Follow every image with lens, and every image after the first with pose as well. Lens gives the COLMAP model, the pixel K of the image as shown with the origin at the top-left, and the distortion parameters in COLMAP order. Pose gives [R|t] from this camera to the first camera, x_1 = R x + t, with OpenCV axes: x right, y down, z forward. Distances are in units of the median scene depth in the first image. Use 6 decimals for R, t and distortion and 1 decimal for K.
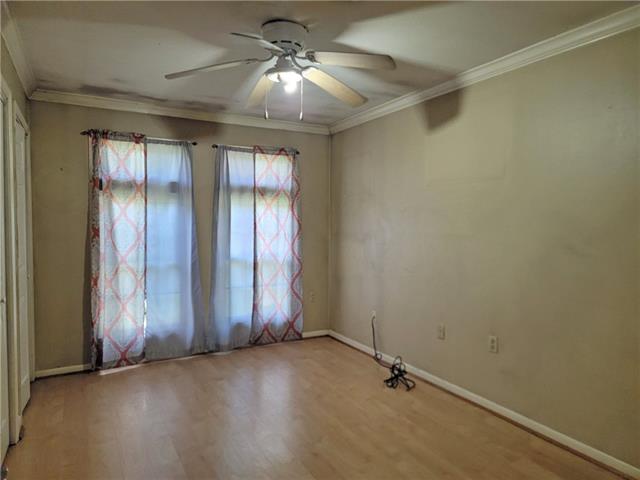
lens RADIAL K [[442.7, 0, 321.0], [0, 442.7, 241.1], [0, 0, 1]] dist [0.094661, -0.076624]
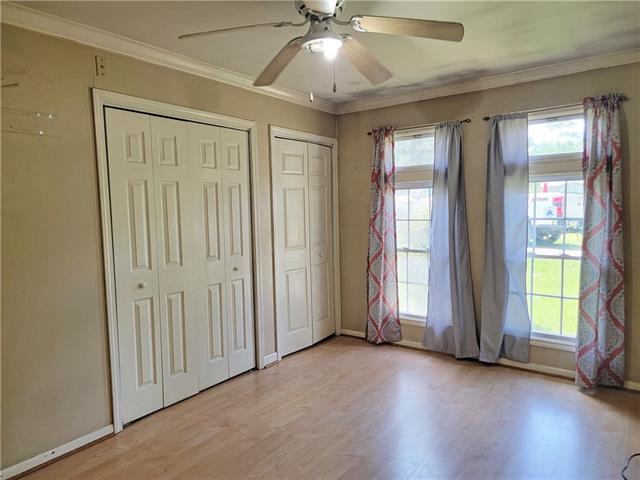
lens RADIAL K [[442.7, 0, 321.0], [0, 442.7, 241.1], [0, 0, 1]] dist [0.094661, -0.076624]
pose [[0.415452, 0.065216, -0.907274, 0.433186], [-0.023518, 0.997863, 0.060958, -0.031207], [0.909311, -0.003988, 0.416098, 0.388768]]
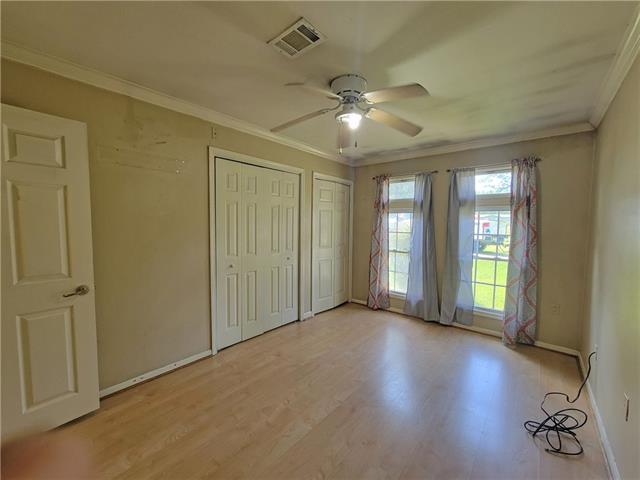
lens RADIAL K [[257.7, 0, 323.8], [0, 257.7, 239.8], [0, 0, 1]] dist [0.001134, 0.000184]
pose [[0.359992, 0.062802, -0.930839, 0.375375], [-0.058771, 0.997277, 0.044555, -0.021759], [0.931102, 0.038667, 0.362702, 0.404675]]
